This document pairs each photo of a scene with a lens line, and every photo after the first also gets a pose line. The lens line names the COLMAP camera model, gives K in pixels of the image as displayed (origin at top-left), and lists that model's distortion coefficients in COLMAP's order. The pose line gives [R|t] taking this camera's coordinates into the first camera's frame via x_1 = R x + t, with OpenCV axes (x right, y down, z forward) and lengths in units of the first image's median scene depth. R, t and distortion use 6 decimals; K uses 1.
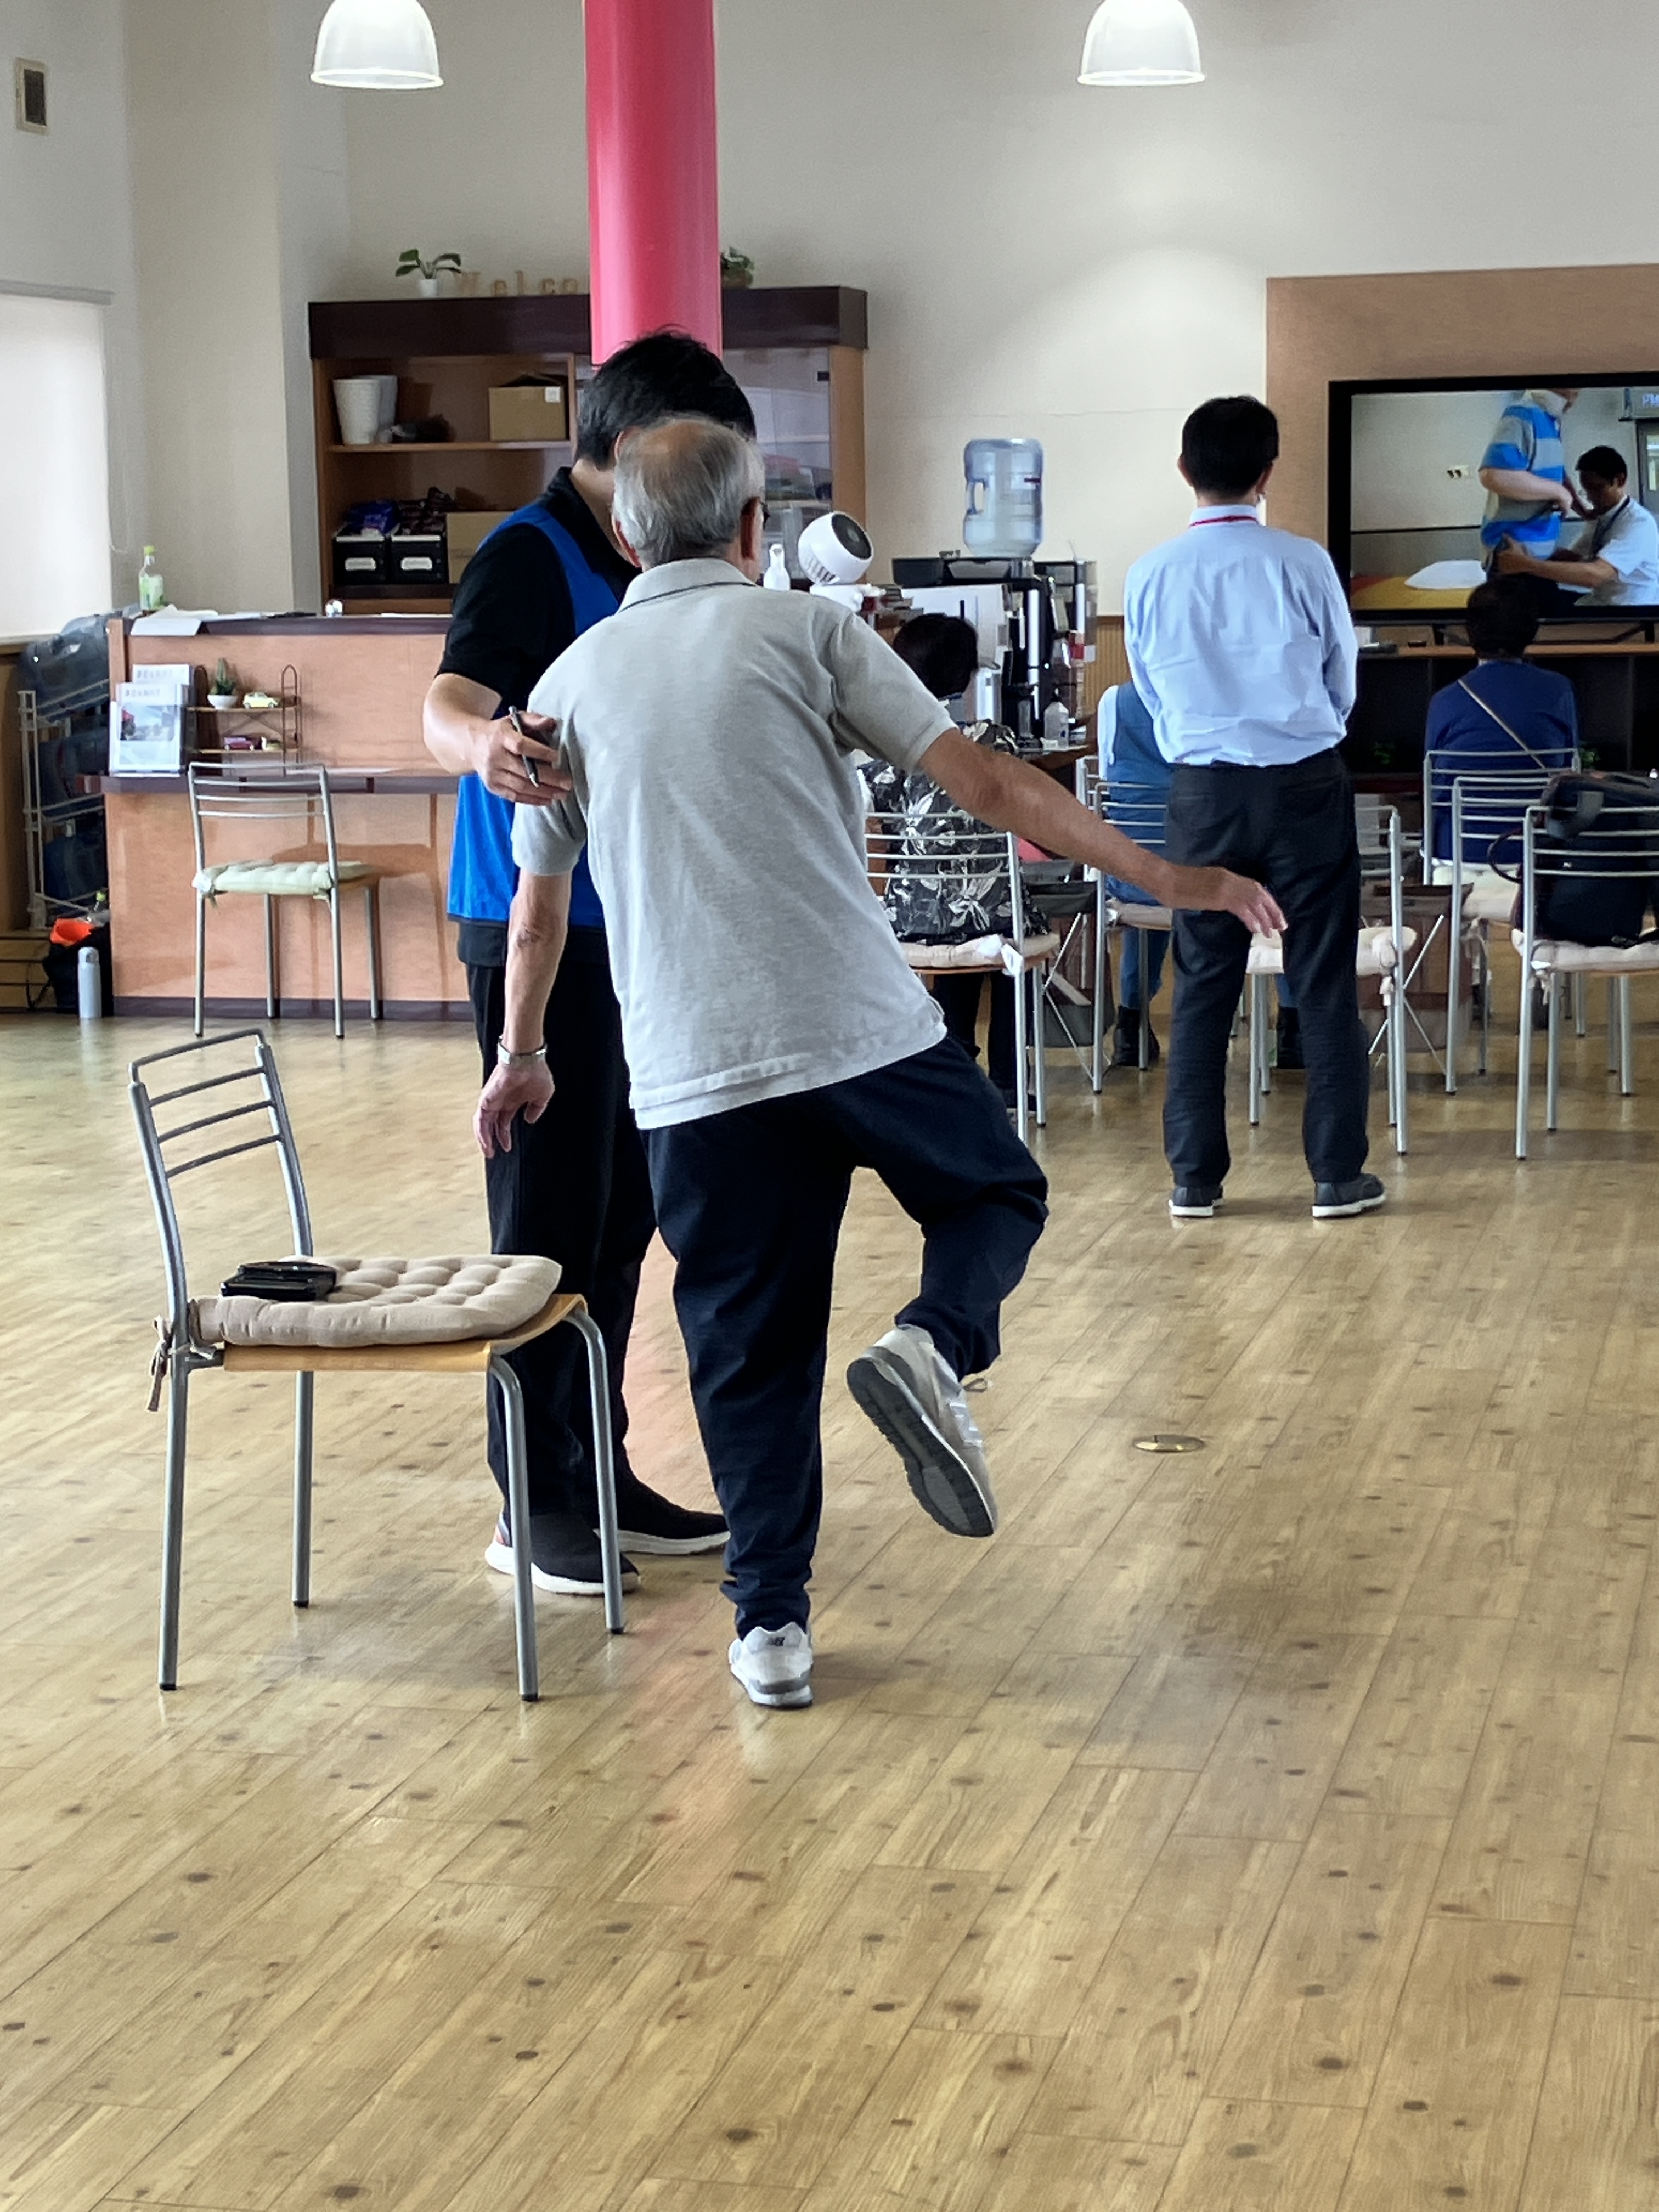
lens RADIAL K [[4364.8, 0, 836.0], [0, 4364.8, 1107.7], [0, 0, 1]] dist [0.114676, 0.000000]
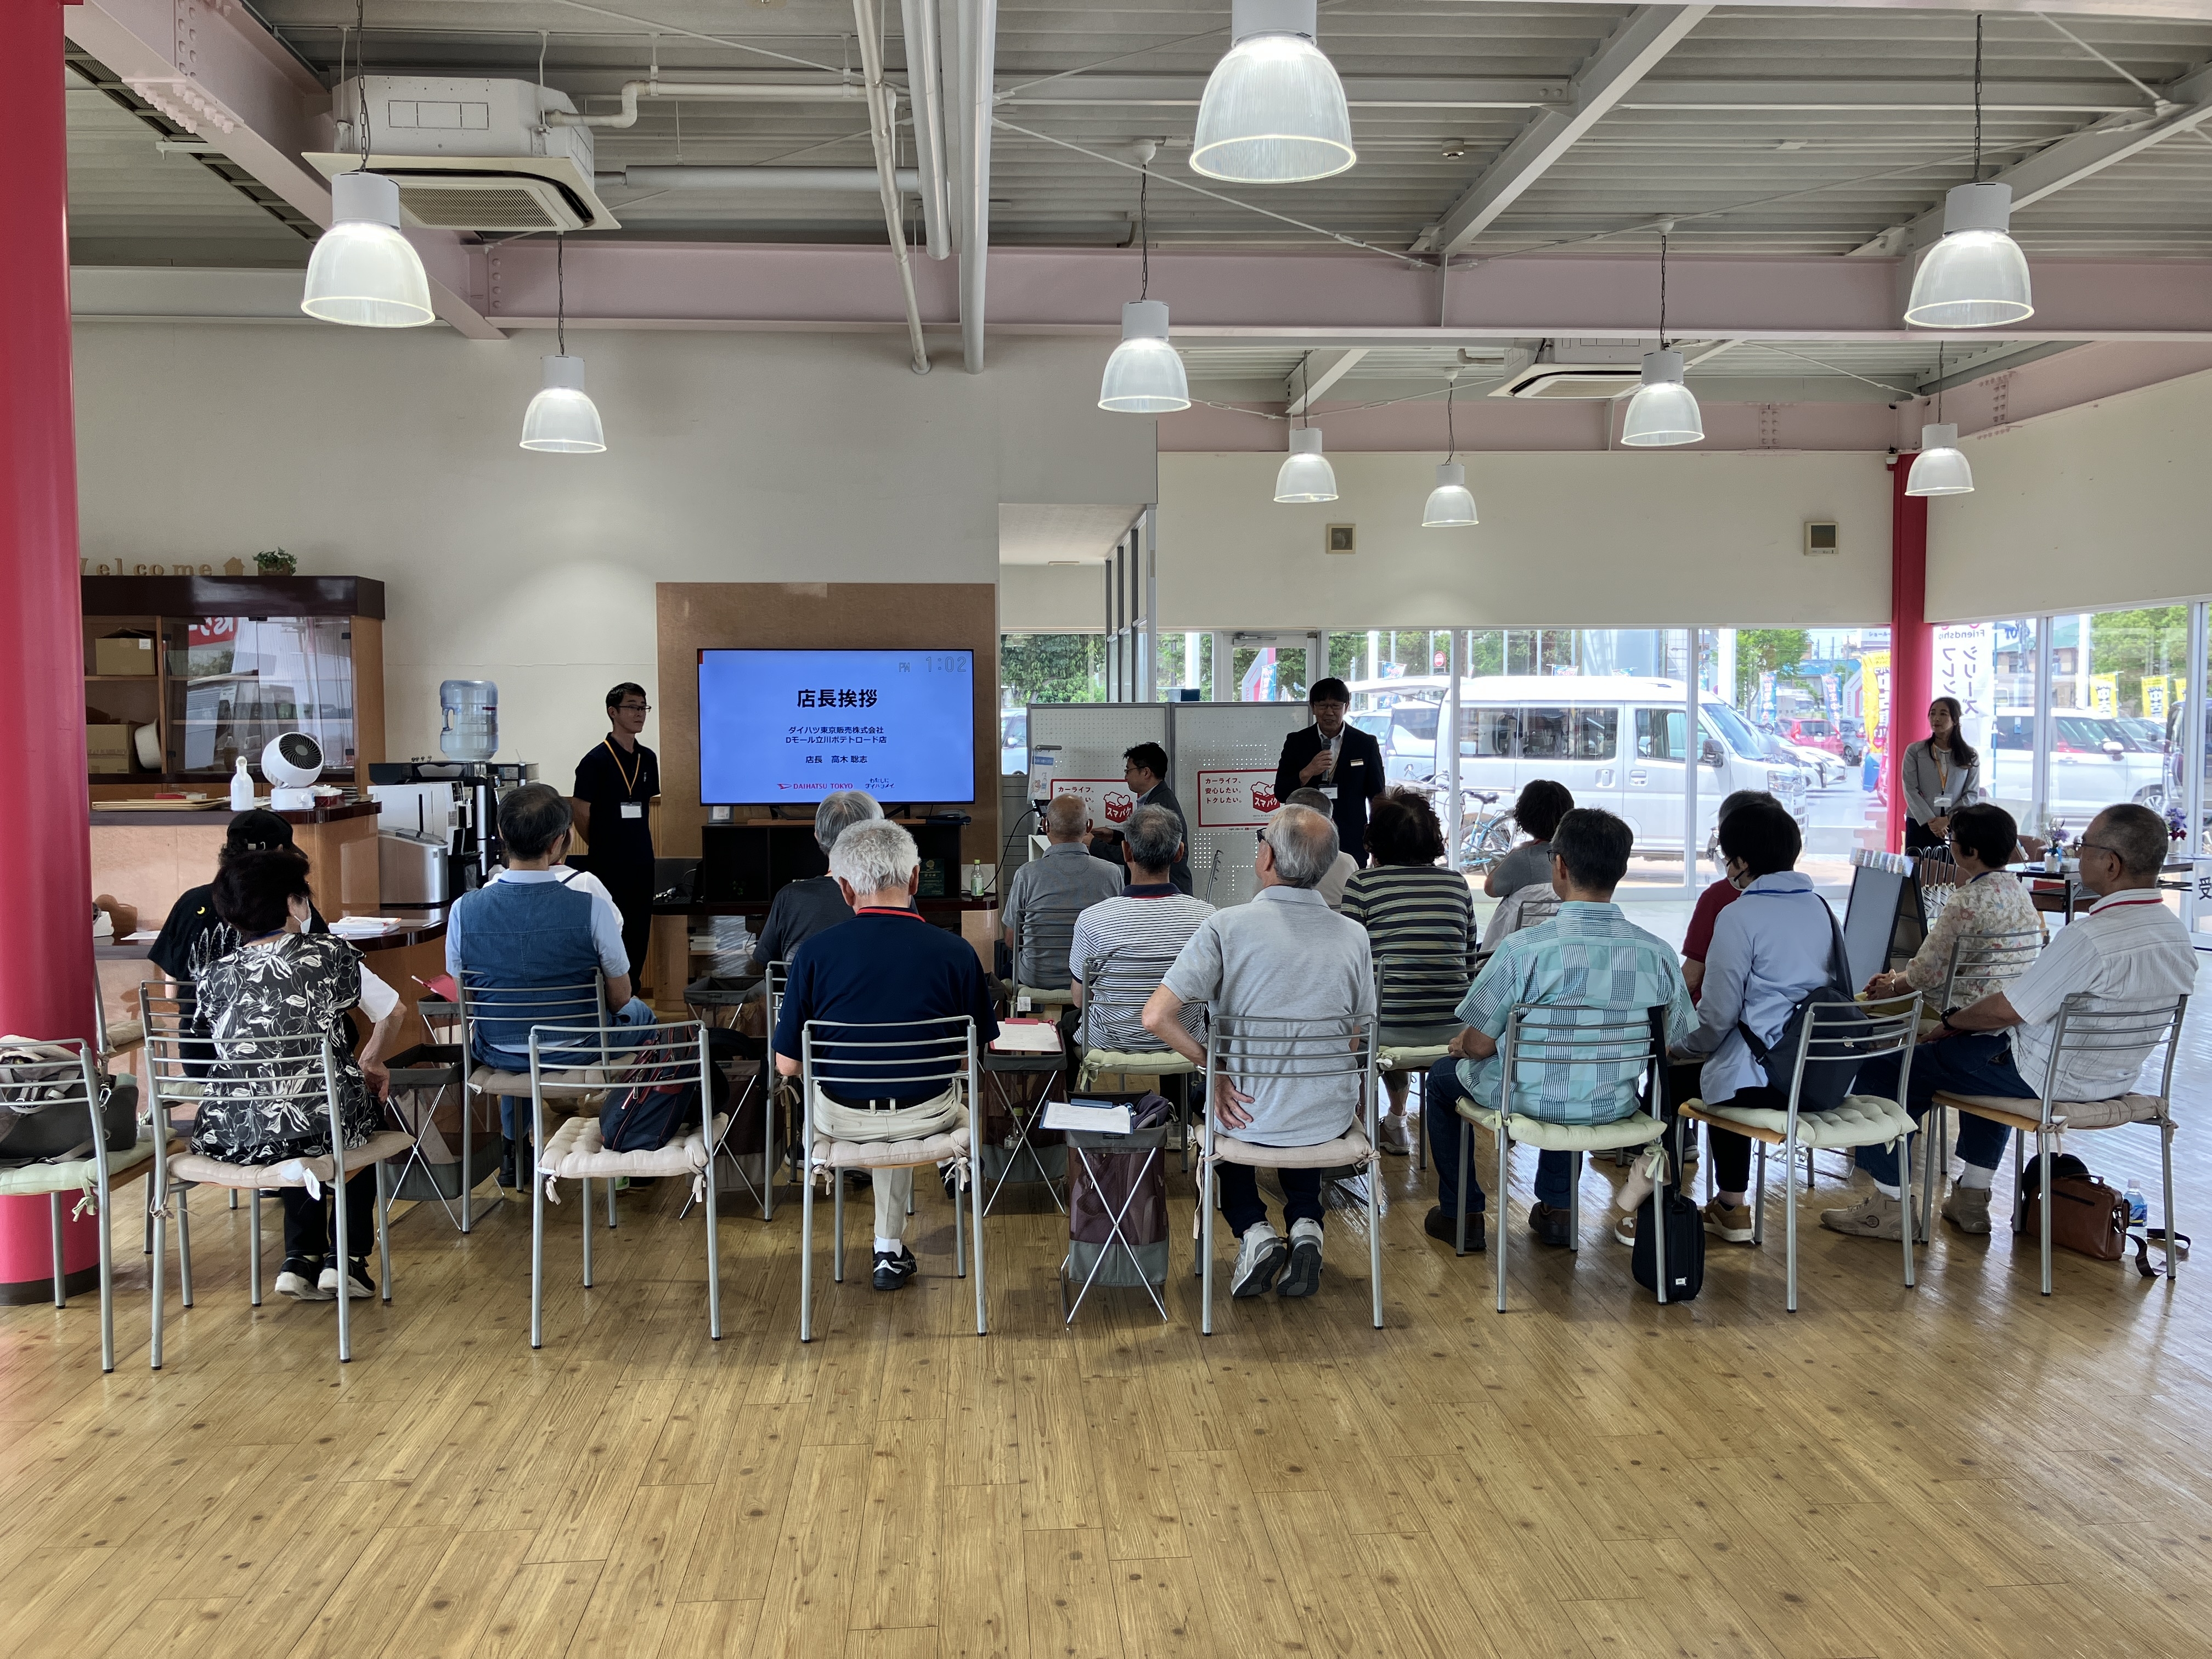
lens RADIAL K [[1838.0, 0, 1105.2], [0, 1838.0, 822.2], [0, 0, 1]] dist [-0.005428, 0.007183]
pose [[0.954241, -0.002544, 0.299029, 0.059937], [0.025407, 0.997038, -0.072594, -0.057451], [-0.297959, 0.076870, 0.951479, 0.367272]]
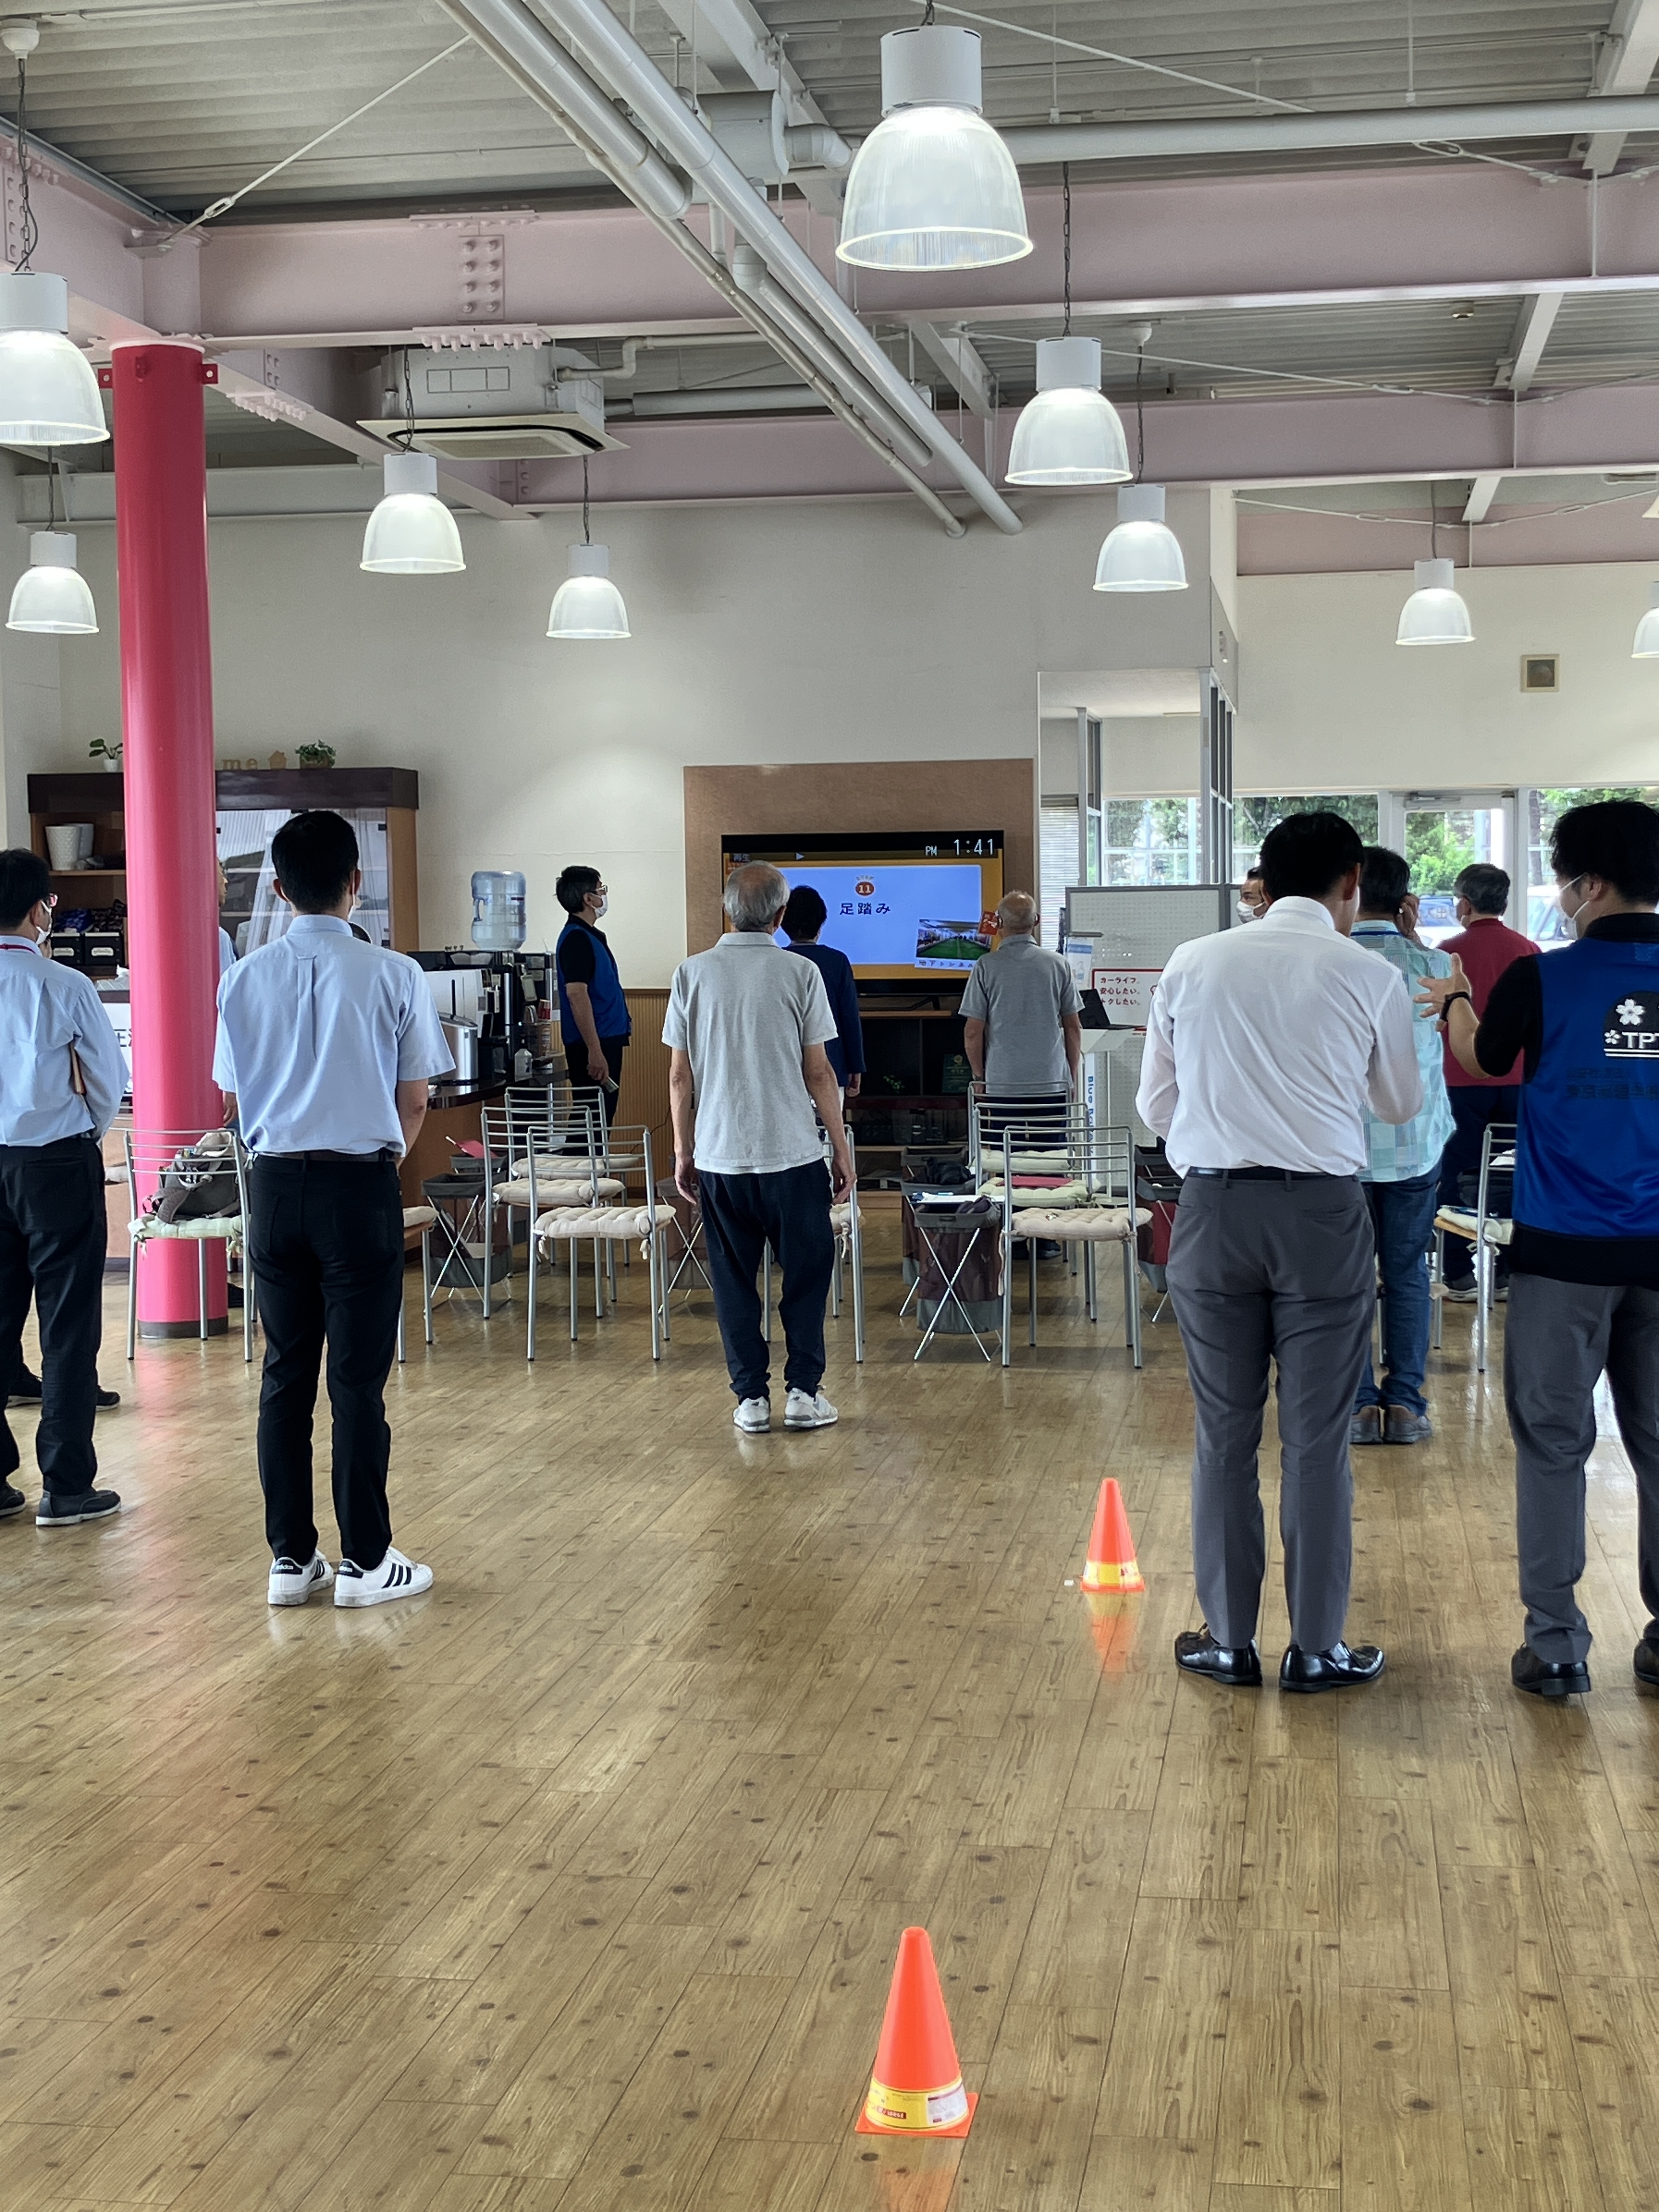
lens RADIAL K [[3044.0, 0, 836.7], [0, 3044.0, 1108.5], [0, 0, 1]] dist [0.075563, 0.000000]
pose [[0.997315, 0.000137, 0.073234, 0.079947], [0.004683, 0.997833, -0.065630, -0.004890], [-0.073084, 0.065796, 0.995153, -0.028048]]
